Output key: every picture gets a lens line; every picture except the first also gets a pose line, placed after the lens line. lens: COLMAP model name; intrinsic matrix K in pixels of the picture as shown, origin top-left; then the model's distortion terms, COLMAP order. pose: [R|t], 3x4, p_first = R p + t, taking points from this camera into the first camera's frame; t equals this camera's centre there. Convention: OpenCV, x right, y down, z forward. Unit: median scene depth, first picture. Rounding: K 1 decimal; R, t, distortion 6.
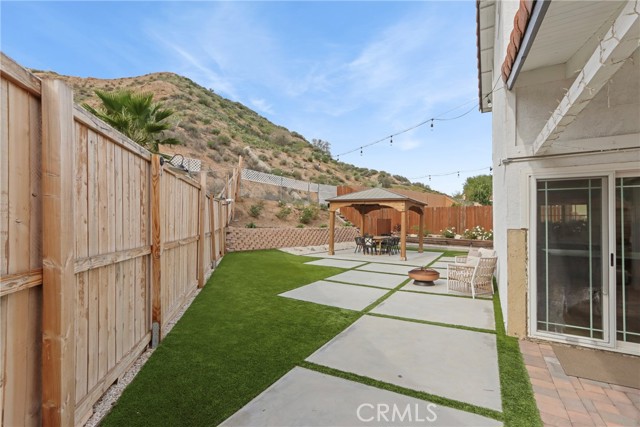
lens RADIAL K [[292.1, 0, 320.9], [0, 292.1, 209.9], [0, 0, 1]] dist [0.010478, 0.000770]
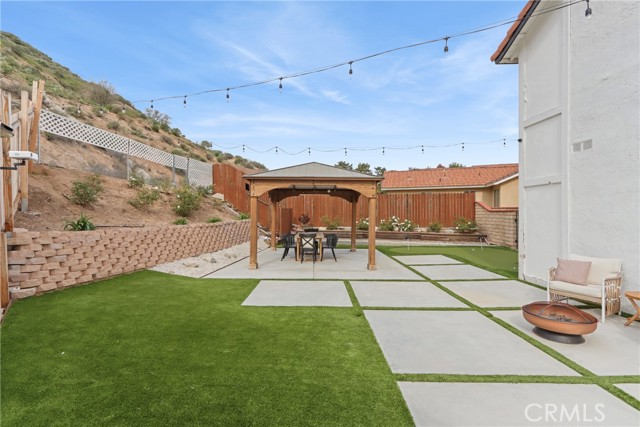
lens RADIAL K [[292.1, 0, 320.9], [0, 292.1, 209.9], [0, 0, 1]] dist [0.010478, 0.000770]
pose [[0.863681, -0.005089, 0.504013, -0.076370], [-0.013361, 0.999366, 0.032986, 0.005679], [-0.503861, -0.035224, 0.863066, 0.214882]]
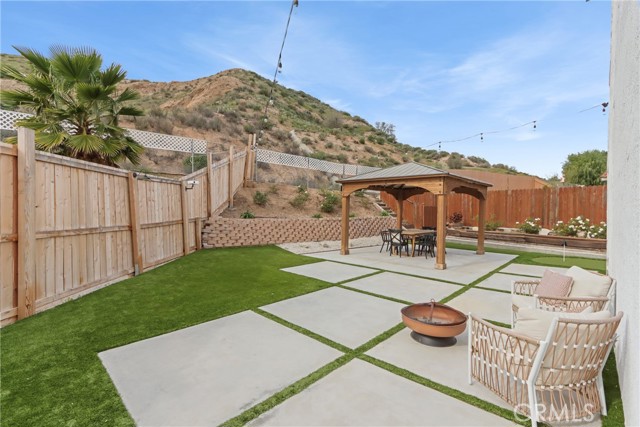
lens RADIAL K [[292.1, 0, 320.9], [0, 292.1, 209.9], [0, 0, 1]] dist [0.010478, 0.000770]
pose [[0.971751, -0.001845, -0.236000, 0.079469], [0.010957, 0.999244, 0.037307, 0.005671], [0.235753, -0.038839, 0.971037, 0.136099]]
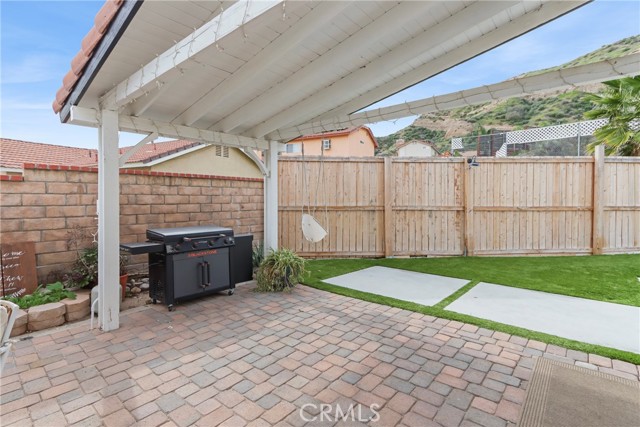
lens RADIAL K [[306.6, 0, 318.1], [0, 306.6, 210.3], [0, 0, 1]] dist [-0.017531, 0.014605]
pose [[-0.197490, 0.029358, -0.979865, 0.204854], [0.044239, 0.998800, 0.021009, 0.008368], [0.979306, -0.039200, -0.198552, 0.061296]]
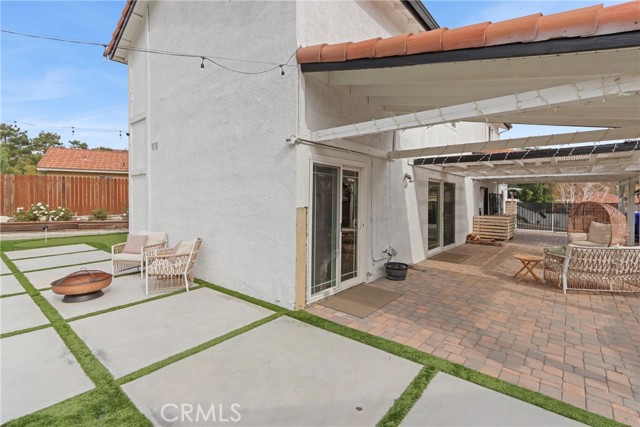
lens RADIAL K [[297.5, 0, 323.2], [0, 297.5, 201.3], [0, 0, 1]] dist [0.001868, 0.000206]
pose [[0.171306, -0.011432, 0.985151, -0.054308], [-0.045643, 0.998767, 0.019527, 0.002584], [-0.984160, -0.048311, 0.170573, 0.108173]]
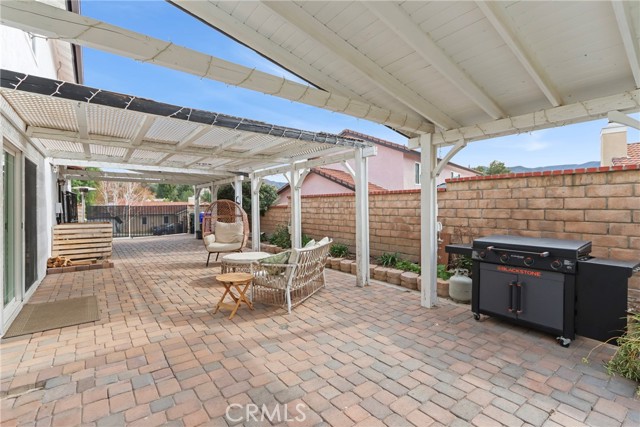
lens RADIAL K [[292.1, 0, 320.9], [0, 292.1, 209.9], [0, 0, 1]] dist [0.010478, 0.000770]
pose [[-0.924314, -0.006719, 0.381574, 0.090541], [-0.016619, 0.999605, -0.022655, 0.010100], [-0.381271, -0.027281, -0.924061, 0.115441]]
